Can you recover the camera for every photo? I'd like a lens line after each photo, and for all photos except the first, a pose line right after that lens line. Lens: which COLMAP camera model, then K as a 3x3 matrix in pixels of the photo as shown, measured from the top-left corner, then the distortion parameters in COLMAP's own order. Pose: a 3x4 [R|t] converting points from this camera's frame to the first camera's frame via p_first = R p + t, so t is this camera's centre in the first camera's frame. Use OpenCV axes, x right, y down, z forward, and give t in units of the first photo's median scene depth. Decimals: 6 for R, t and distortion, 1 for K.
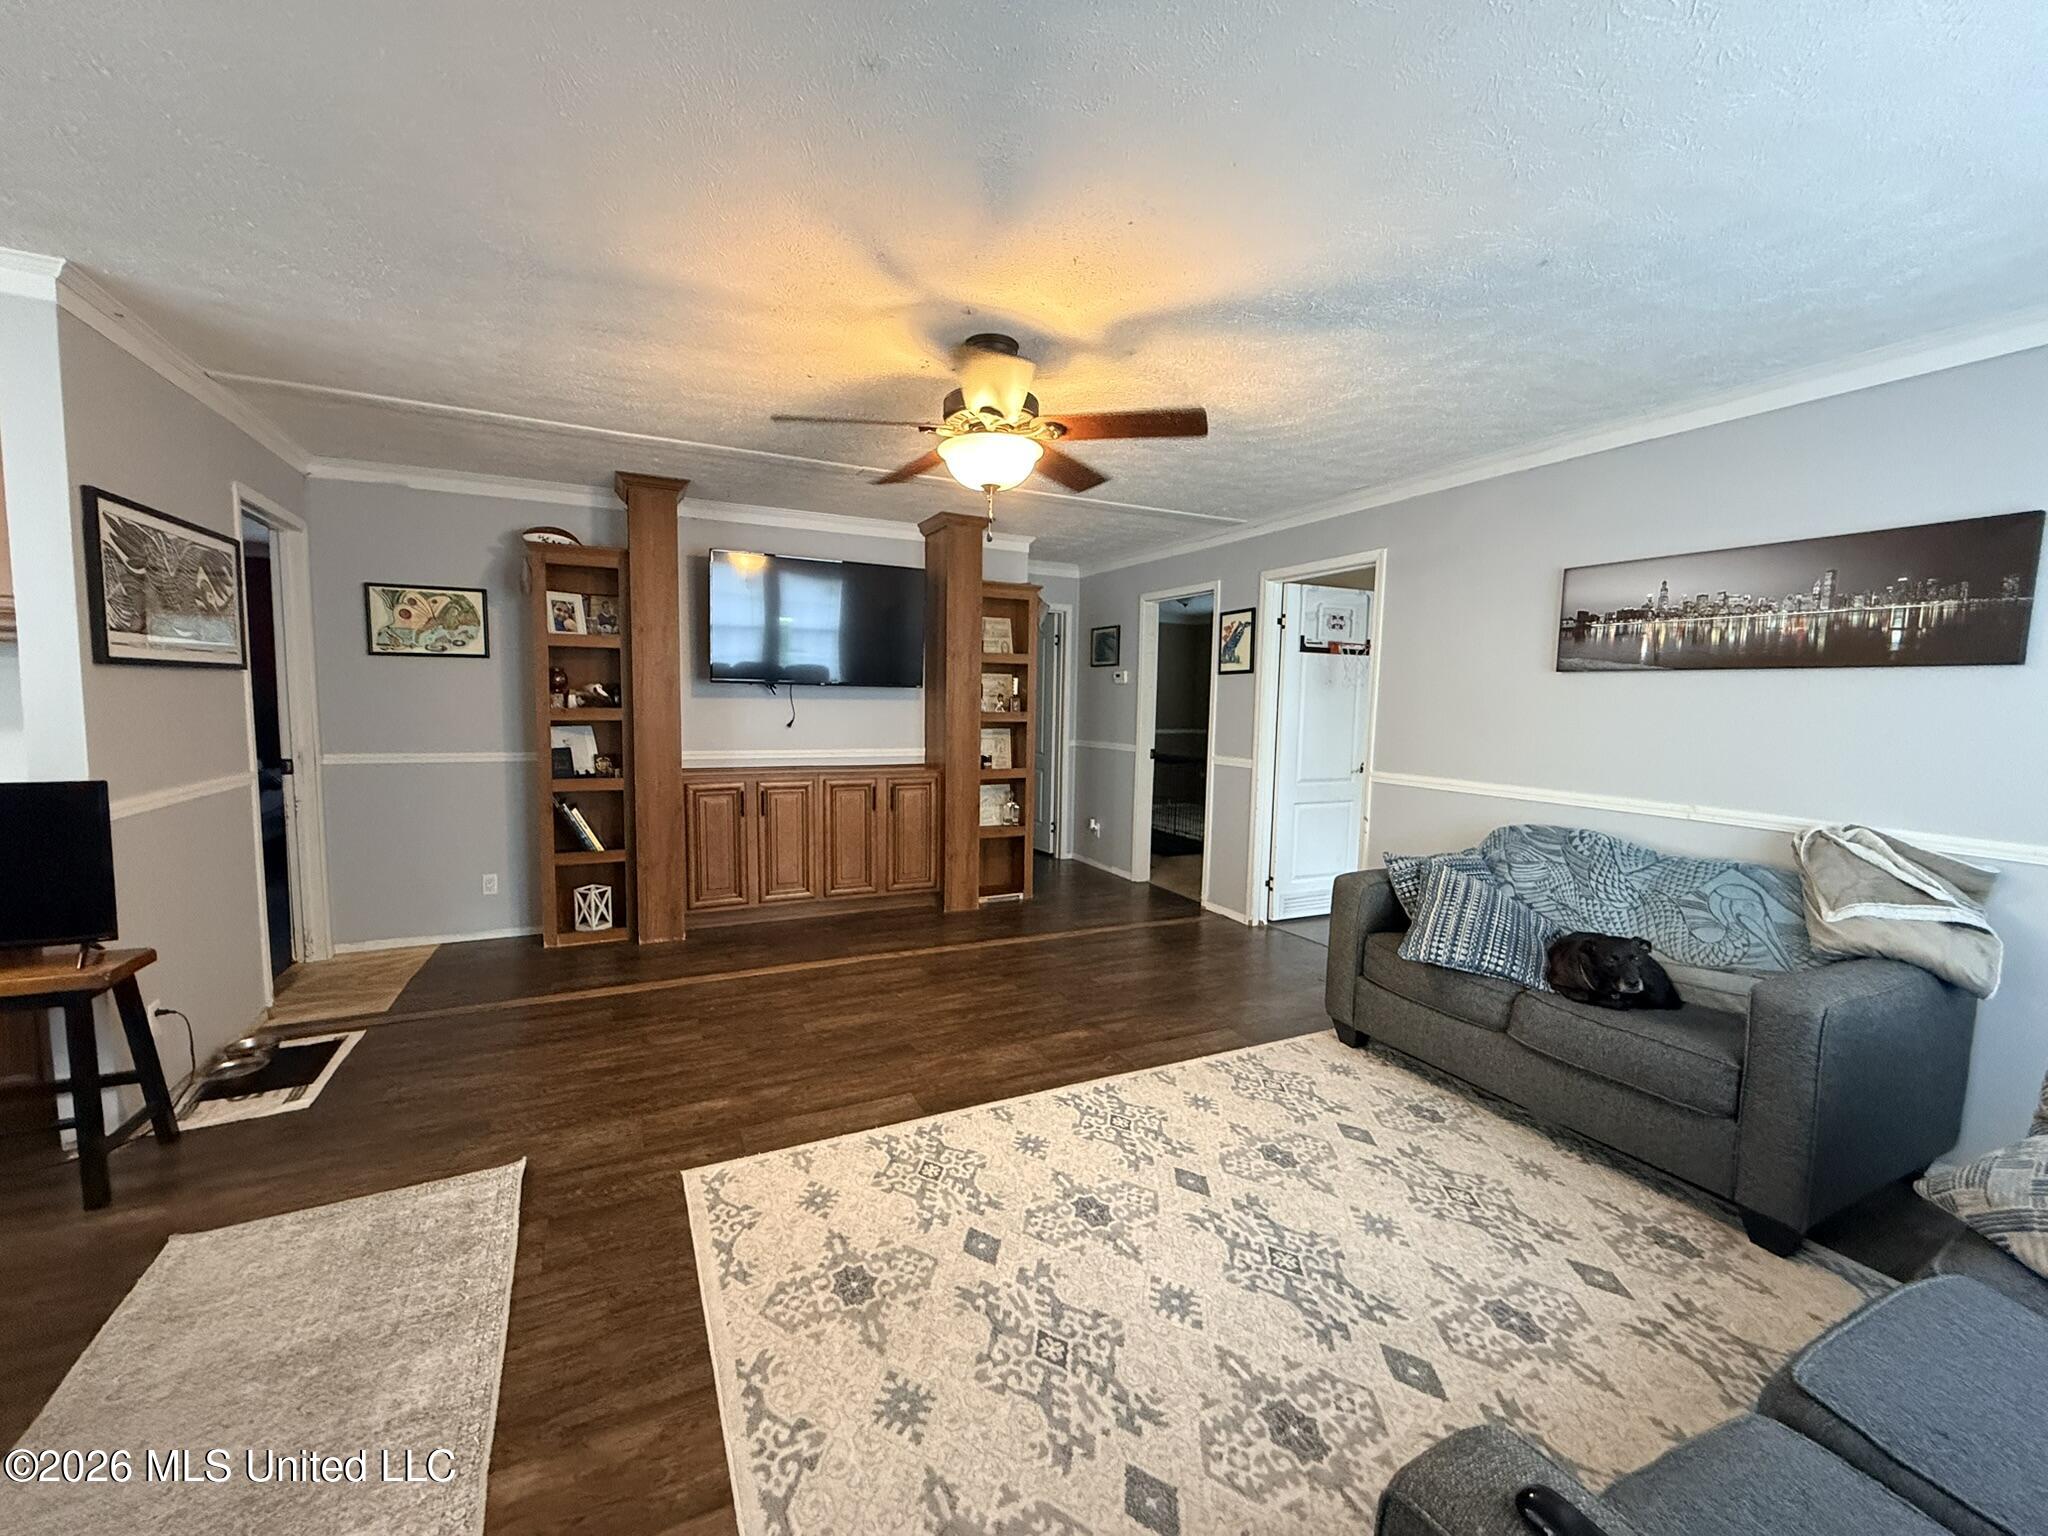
lens RADIAL K [[815.5, 0, 1014.4], [0, 815.5, 769.9], [0, 0, 1]] dist [-0.001661, -0.000137]
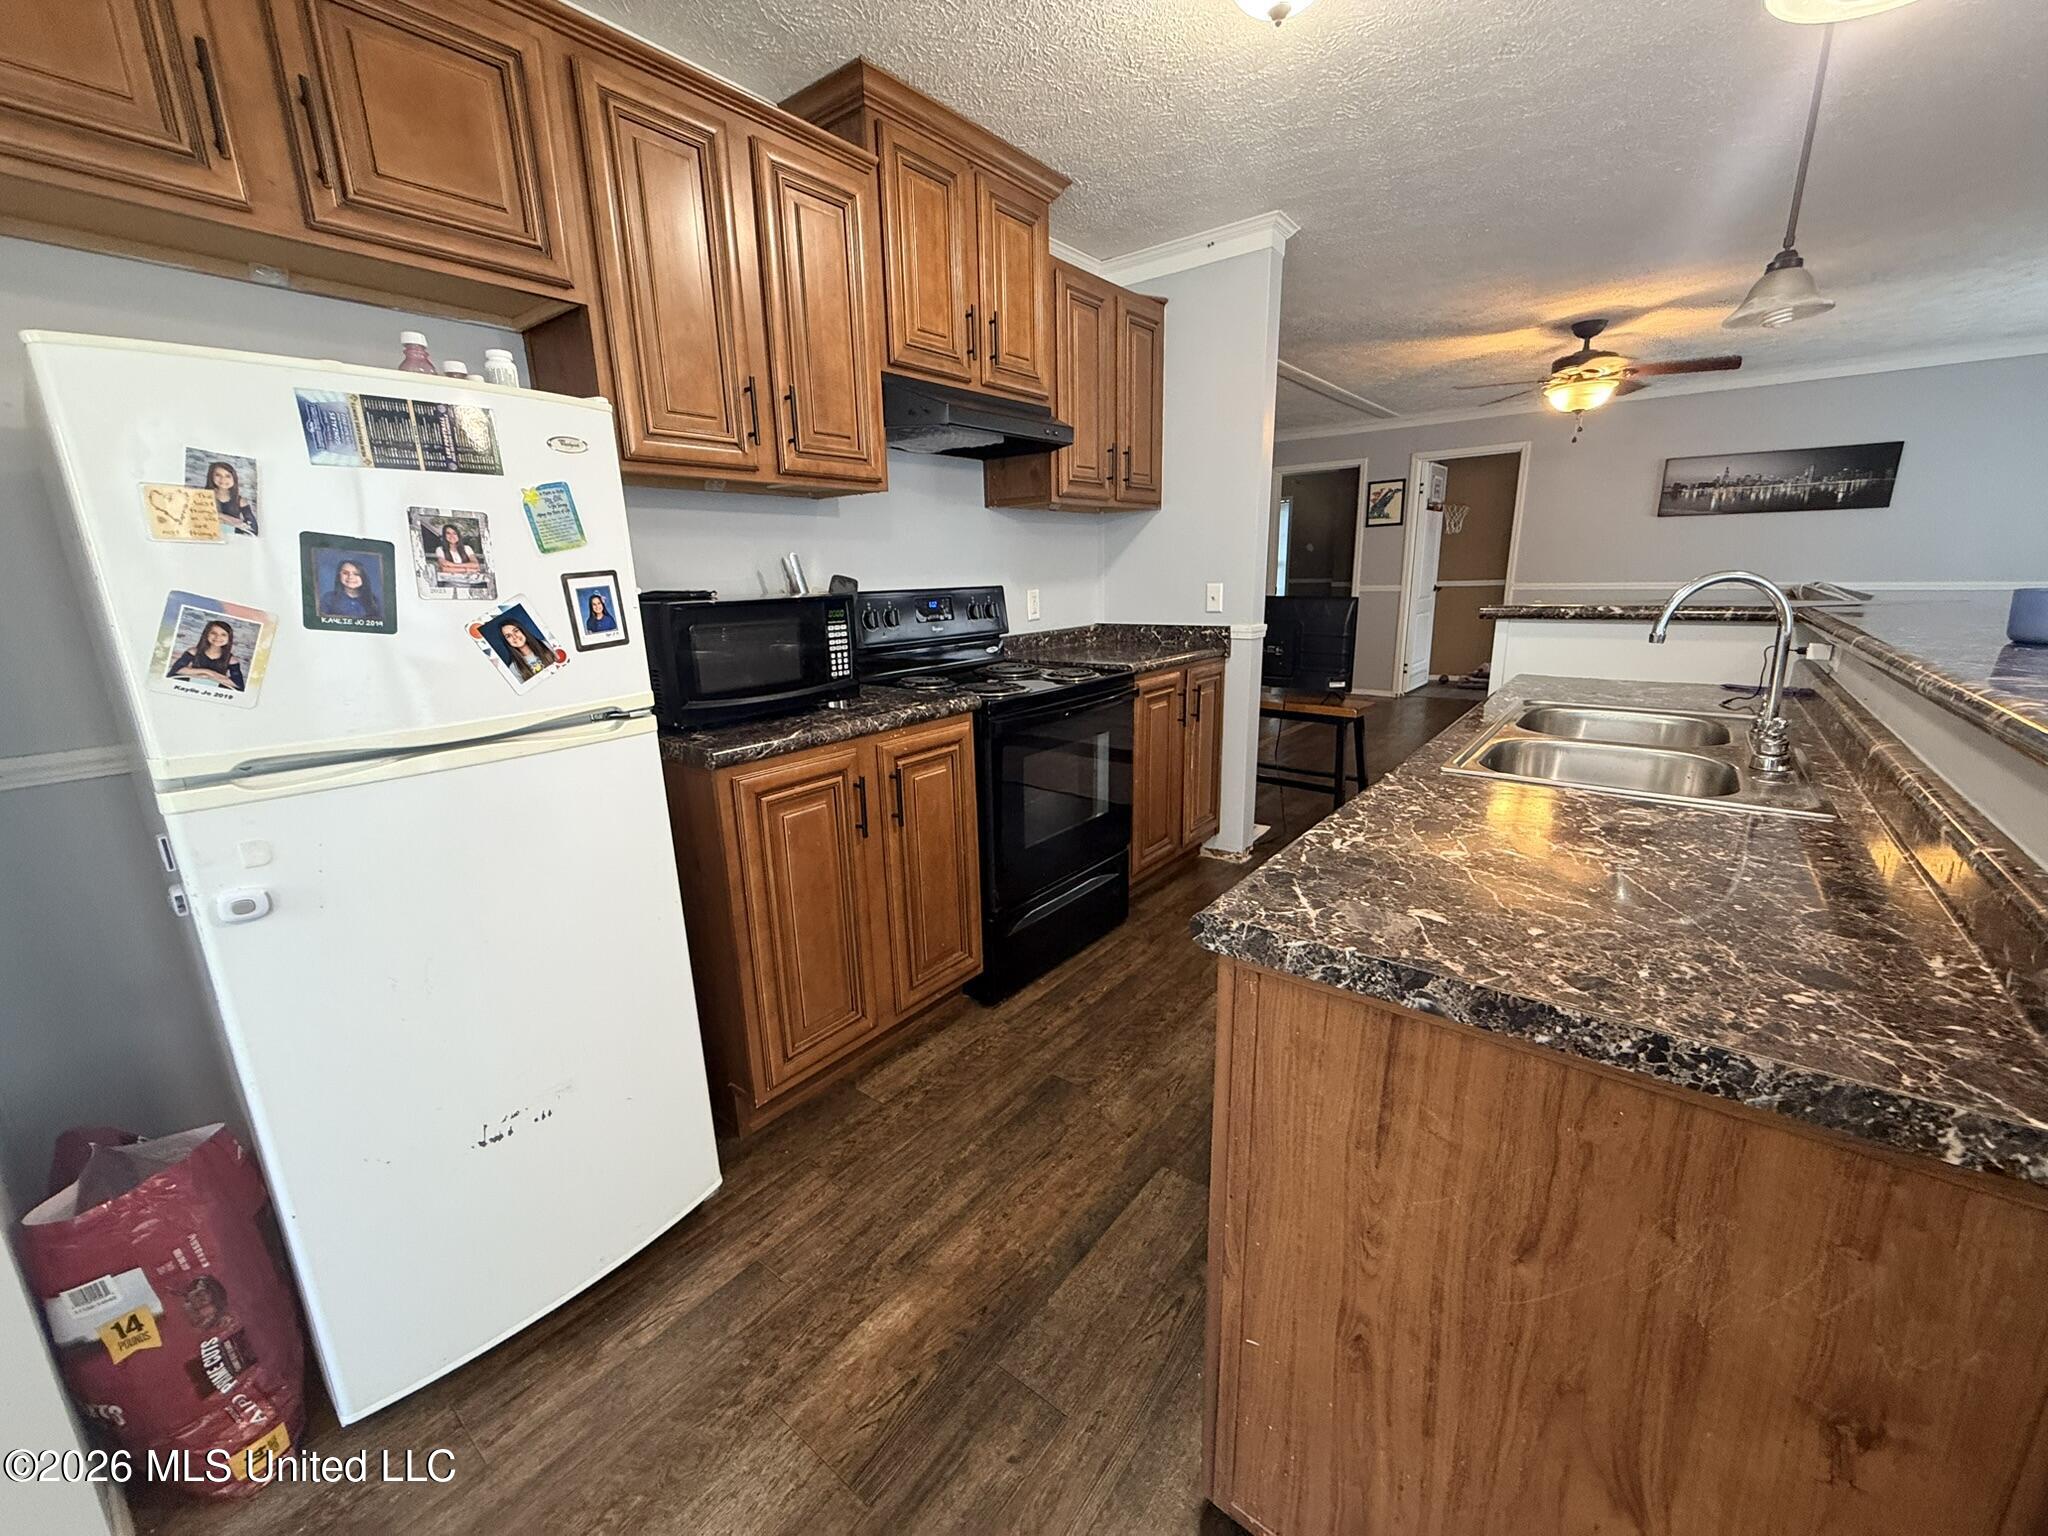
lens RADIAL K [[815.5, 0, 1019.3], [0, 815.5, 768.3], [0, 0, 1]] dist [-0.001661, -0.000137]
pose [[0.899723, -0.145968, 0.411329, -1.743514], [0.081435, 0.982011, 0.170359, 0.008867], [-0.428797, -0.119780, 0.895425, -0.123839]]
